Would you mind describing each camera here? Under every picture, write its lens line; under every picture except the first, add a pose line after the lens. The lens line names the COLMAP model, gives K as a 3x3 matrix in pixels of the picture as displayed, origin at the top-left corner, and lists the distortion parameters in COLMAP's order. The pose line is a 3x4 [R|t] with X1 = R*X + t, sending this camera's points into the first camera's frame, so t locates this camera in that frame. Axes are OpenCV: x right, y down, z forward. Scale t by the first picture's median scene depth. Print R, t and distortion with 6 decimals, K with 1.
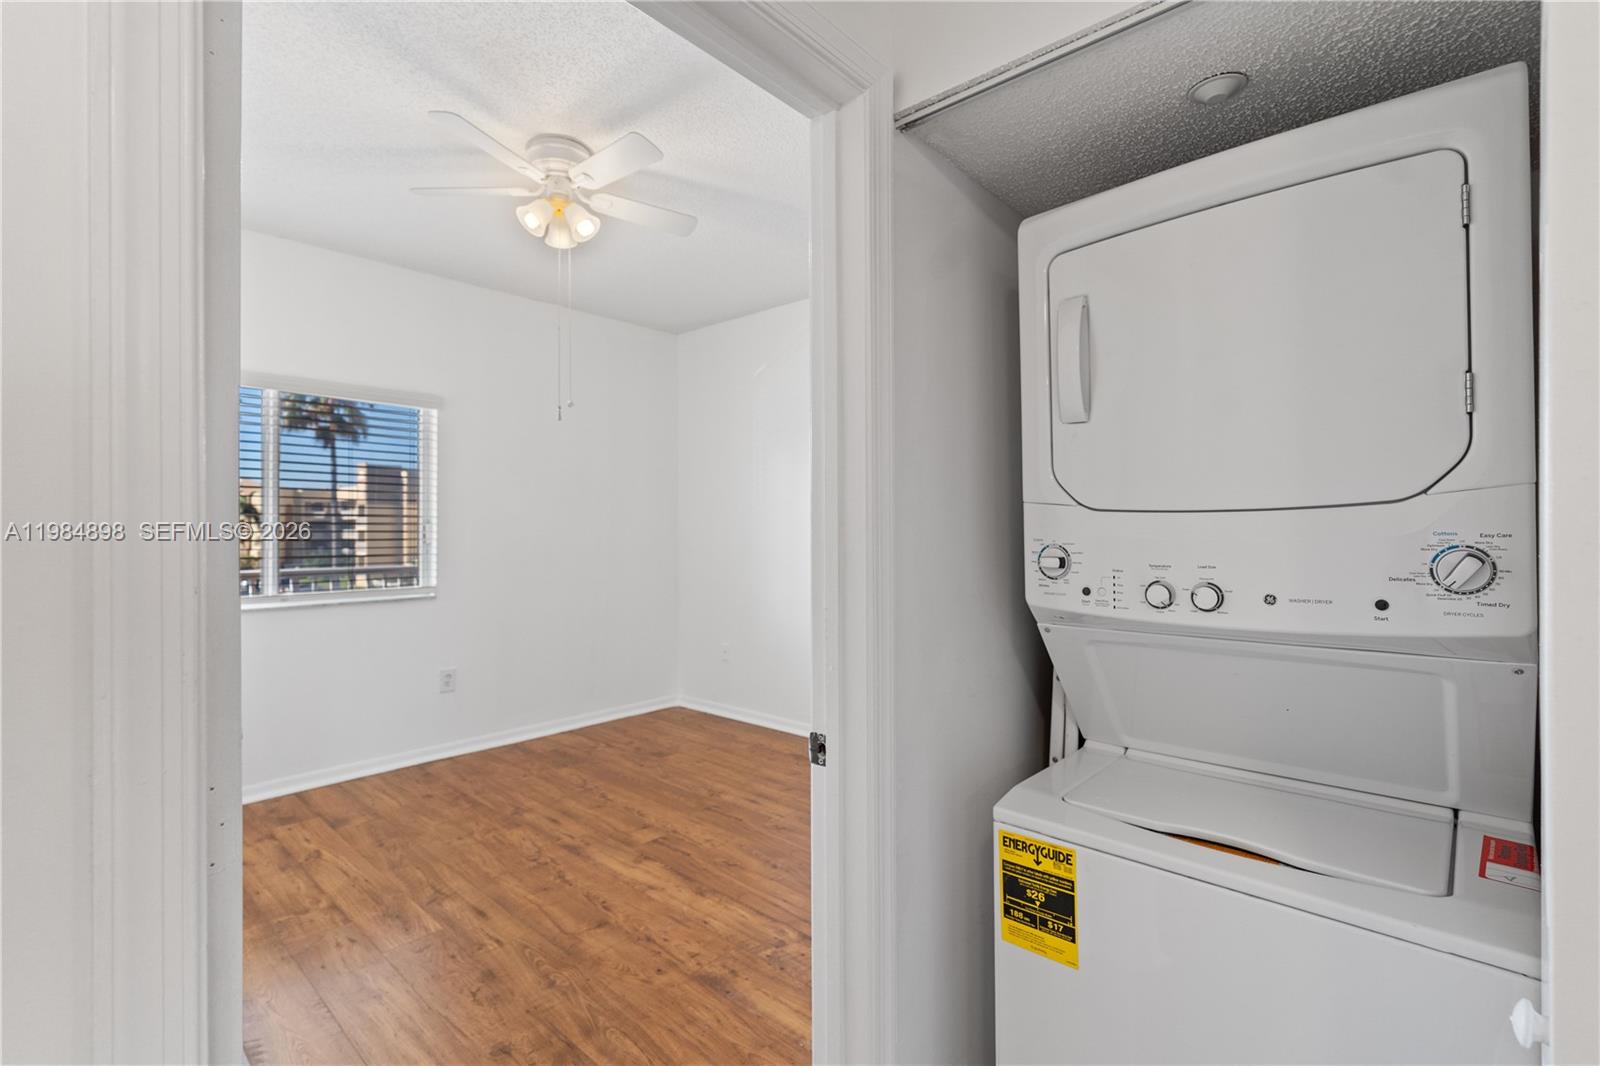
lens RADIAL K [[732.5, 0, 795.9], [0, 732.5, 527.4], [0, 0, 1]] dist [-0.009716, 0.001745]
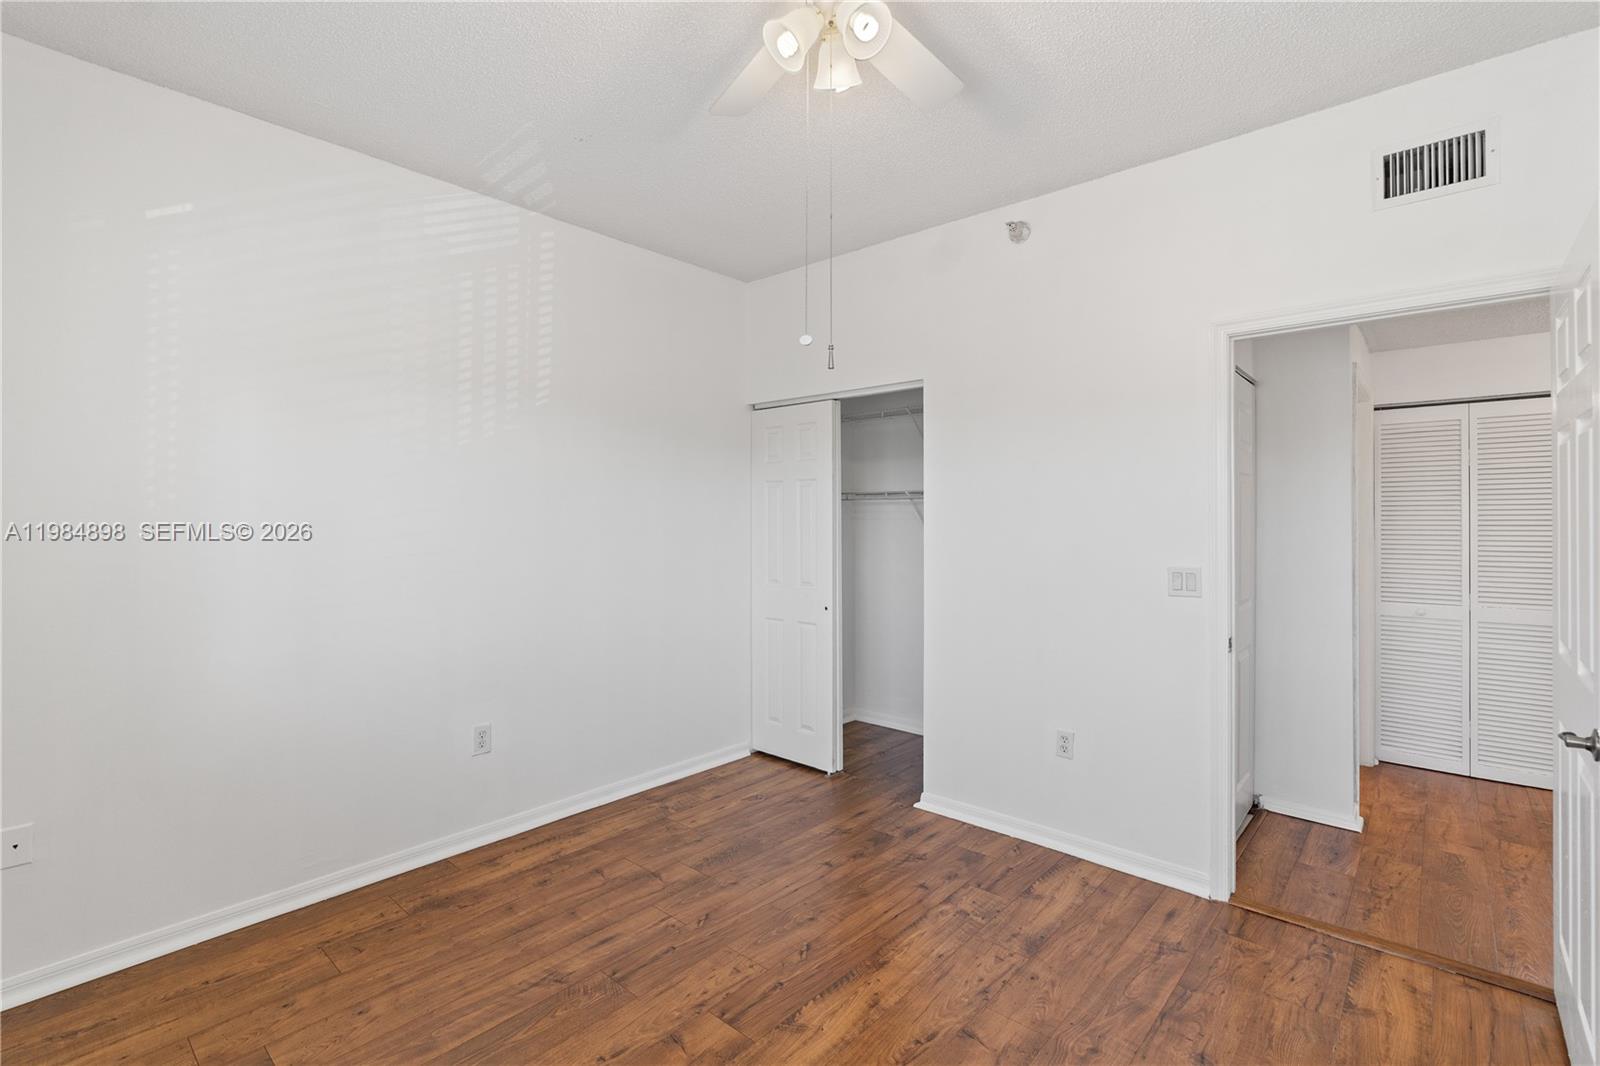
lens RADIAL K [[732.5, 0, 799.6], [0, 732.5, 536.5], [0, 0, 1]] dist [-0.009716, 0.001745]
pose [[-0.012598, -0.023313, 0.999649, -0.839906], [-0.001863, 0.999727, 0.023292, -0.021802], [-0.999919, -0.001569, -0.012638, 0.948970]]
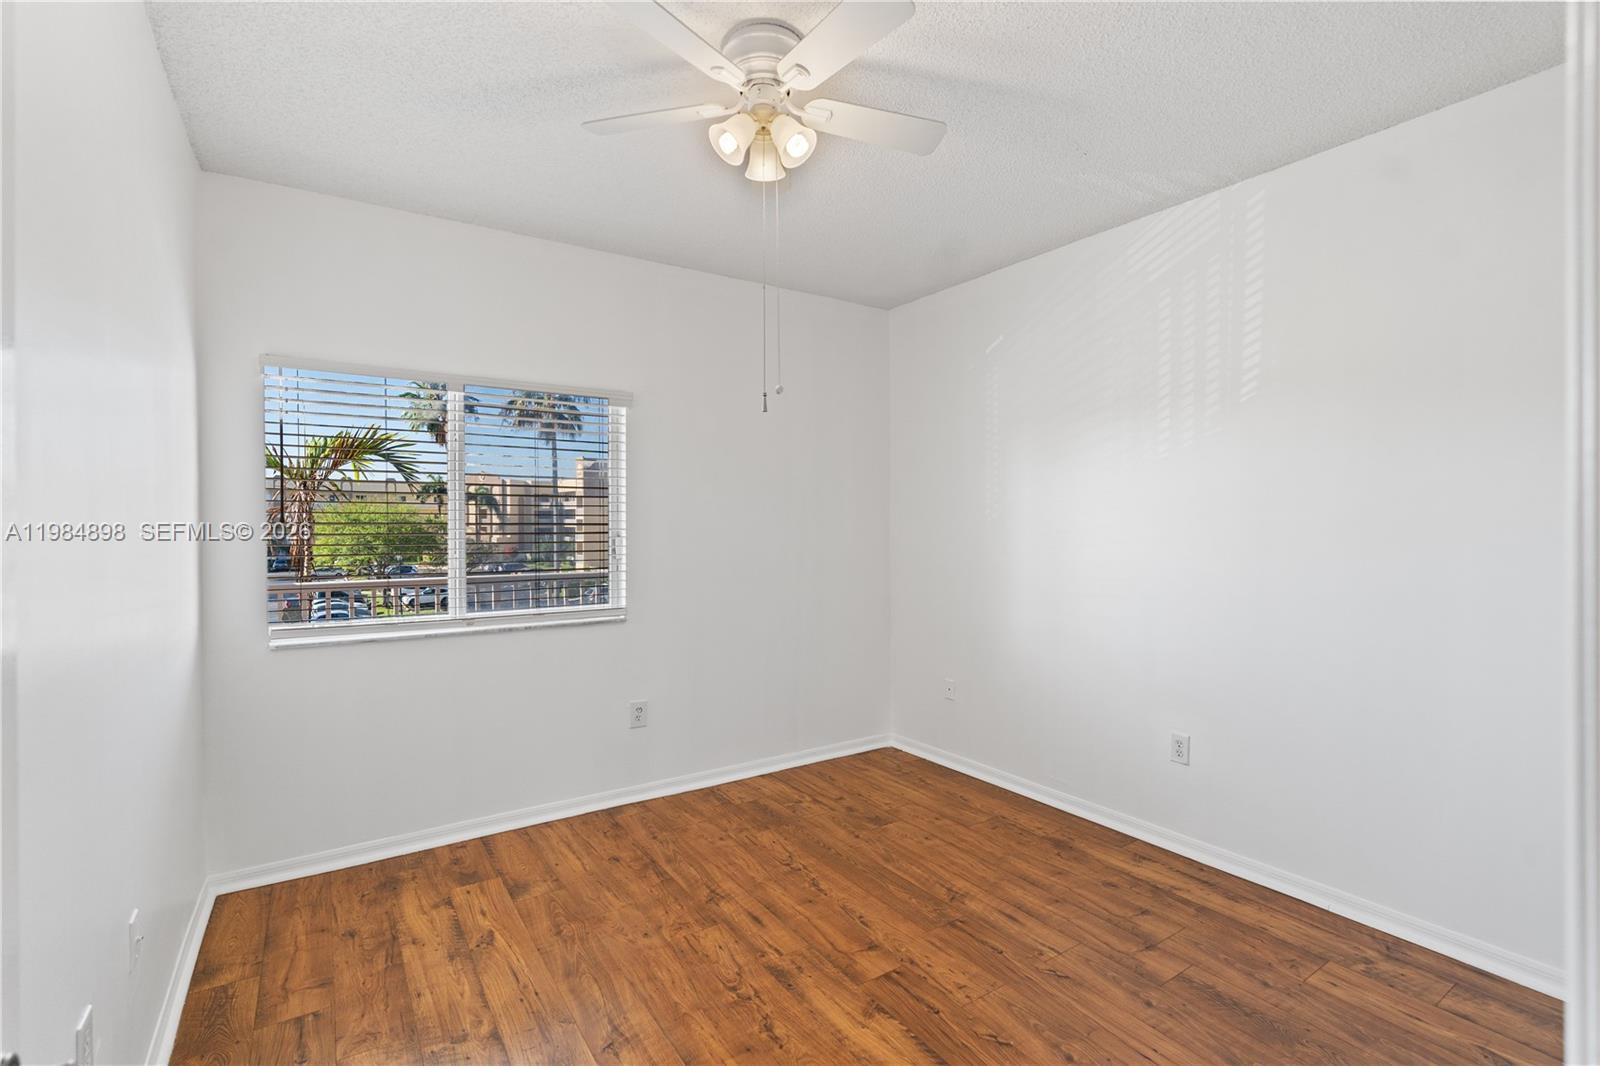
lens RADIAL K [[732.5, 0, 795.6], [0, 732.5, 535.4], [0, 0, 1]] dist [-0.009716, 0.001745]
pose [[0.968656, 0.004234, -0.248370, -0.100987], [0.001103, 0.999772, 0.021343, -0.035301], [0.248403, -0.020948, 0.968430, 0.267718]]
